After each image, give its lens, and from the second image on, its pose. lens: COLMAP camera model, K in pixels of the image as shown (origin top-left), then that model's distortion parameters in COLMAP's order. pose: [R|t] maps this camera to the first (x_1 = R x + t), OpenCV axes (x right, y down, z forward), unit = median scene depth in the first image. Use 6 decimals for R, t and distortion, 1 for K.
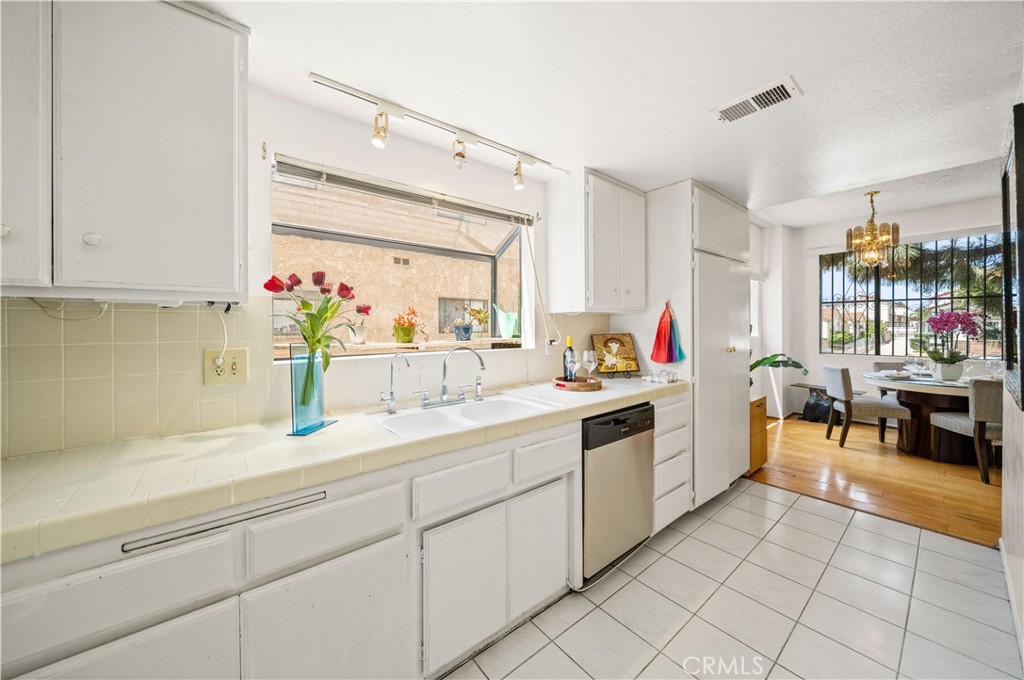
lens RADIAL K [[366.3, 0, 510.6], [0, 366.3, 328.8], [0, 0, 1]] dist [0.000012, -0.000021]
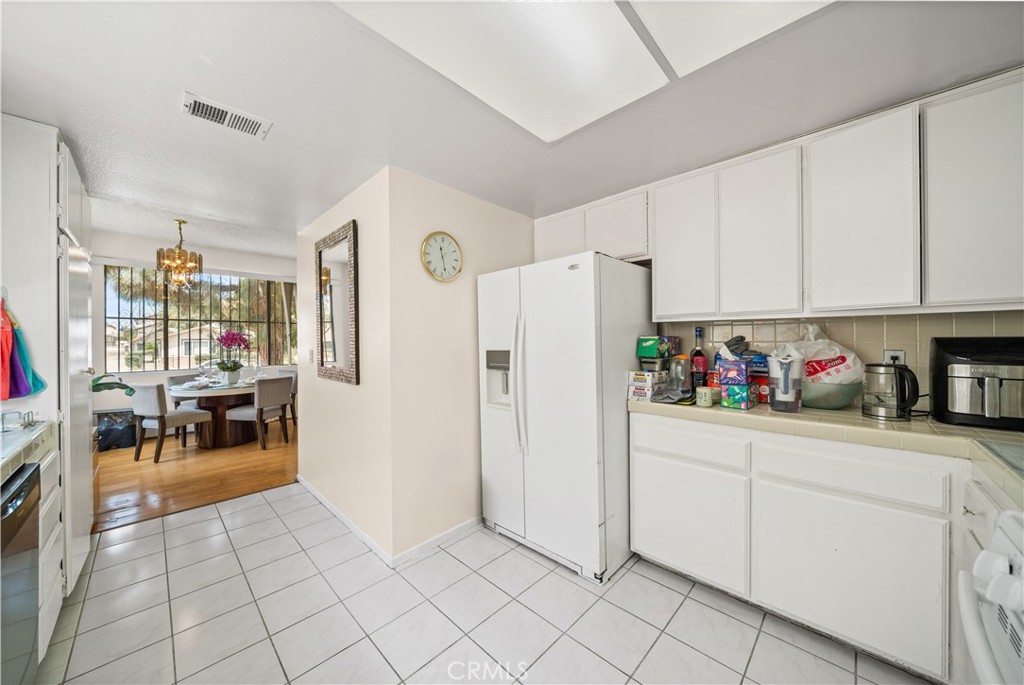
lens RADIAL K [[353.6, 0, 508.7], [0, 353.6, 343.4], [0, 0, 1]] dist [0.000407, -0.000018]
pose [[-0.108484, 0.000270, 0.994098, -0.167822], [0.013552, 0.999907, 0.001207, 0.006453], [-0.994006, 0.013603, -0.108478, 0.141595]]
